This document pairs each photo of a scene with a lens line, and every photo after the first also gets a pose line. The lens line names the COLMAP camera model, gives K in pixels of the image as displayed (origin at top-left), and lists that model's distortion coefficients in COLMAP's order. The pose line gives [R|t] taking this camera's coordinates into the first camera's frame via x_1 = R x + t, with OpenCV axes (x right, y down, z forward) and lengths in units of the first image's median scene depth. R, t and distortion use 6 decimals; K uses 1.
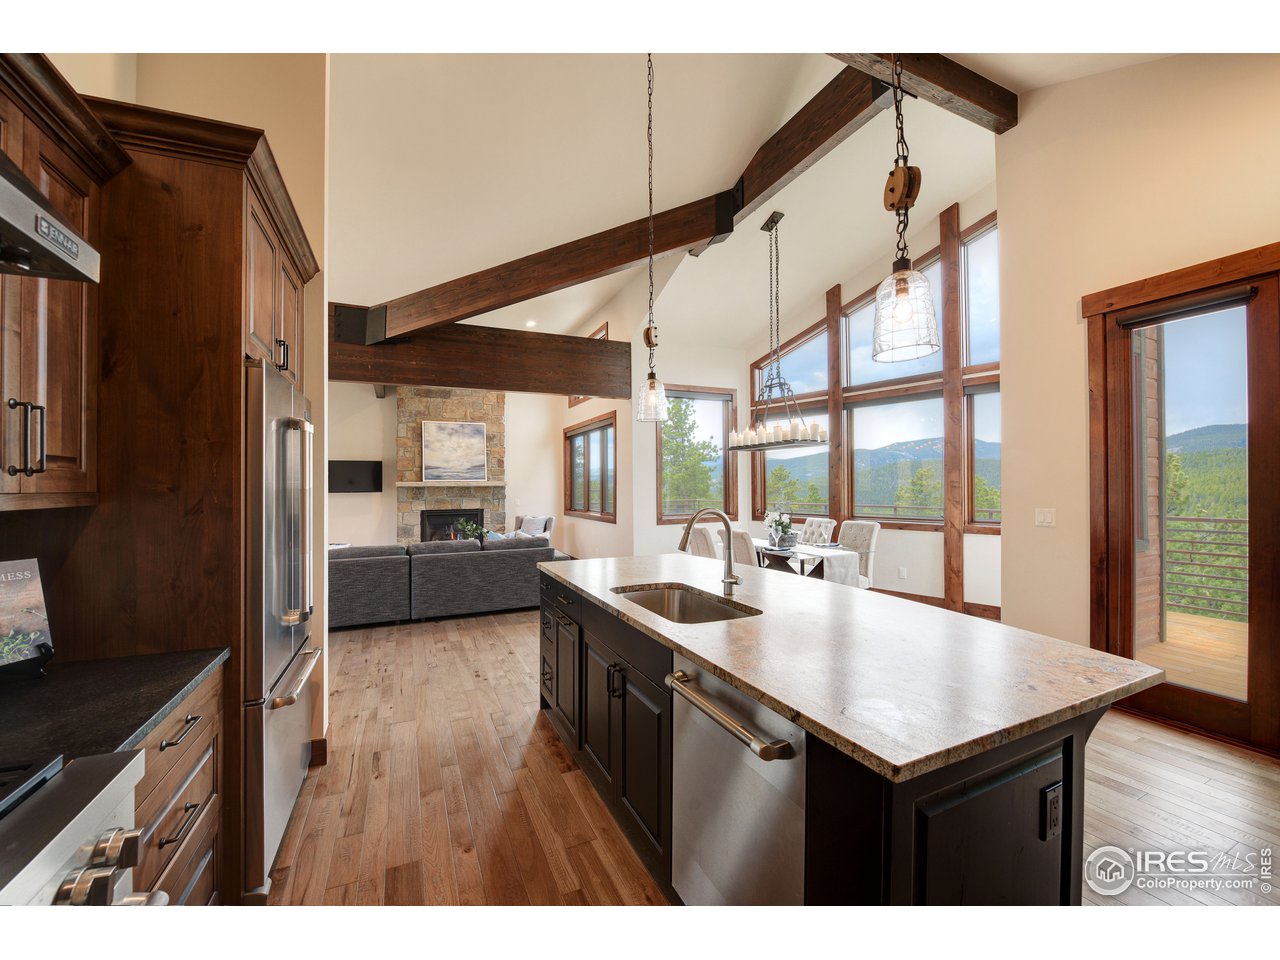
lens RADIAL K [[520.0, 0, 623.7], [0, 520.0, 489.4], [0, 0, 1]] dist [-0.015152, -0.000577]
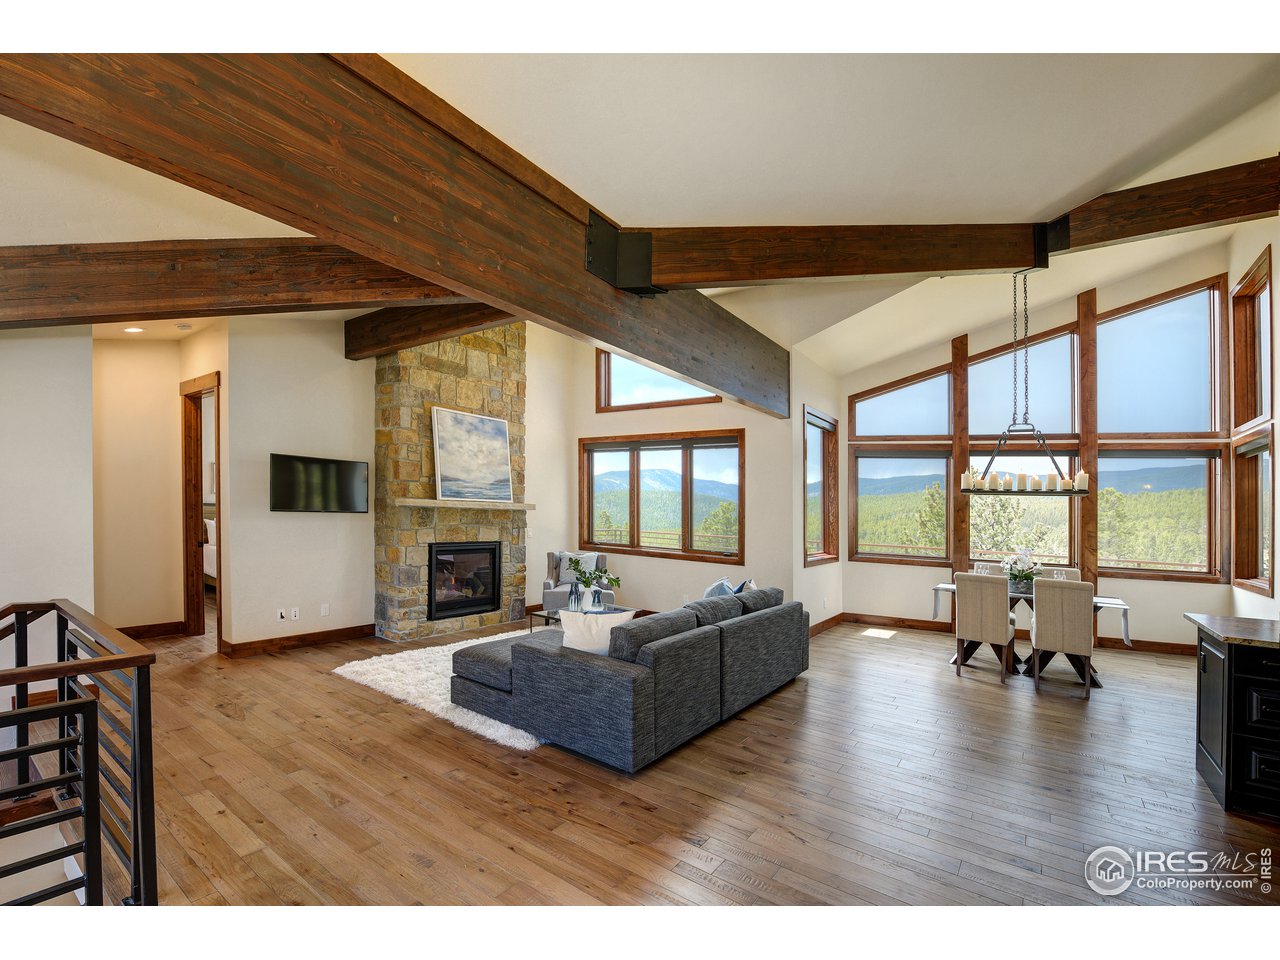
lens RADIAL K [[567.0, 0, 594.5], [0, 567.0, 489.0], [0, 0, 1]] dist [-0.012430, -0.000673]
pose [[0.869210, 0.060802, 0.490691, -0.561854], [-0.042500, 0.997925, -0.048369, -0.002432], [-0.492614, 0.021188, 0.869990, 0.292108]]
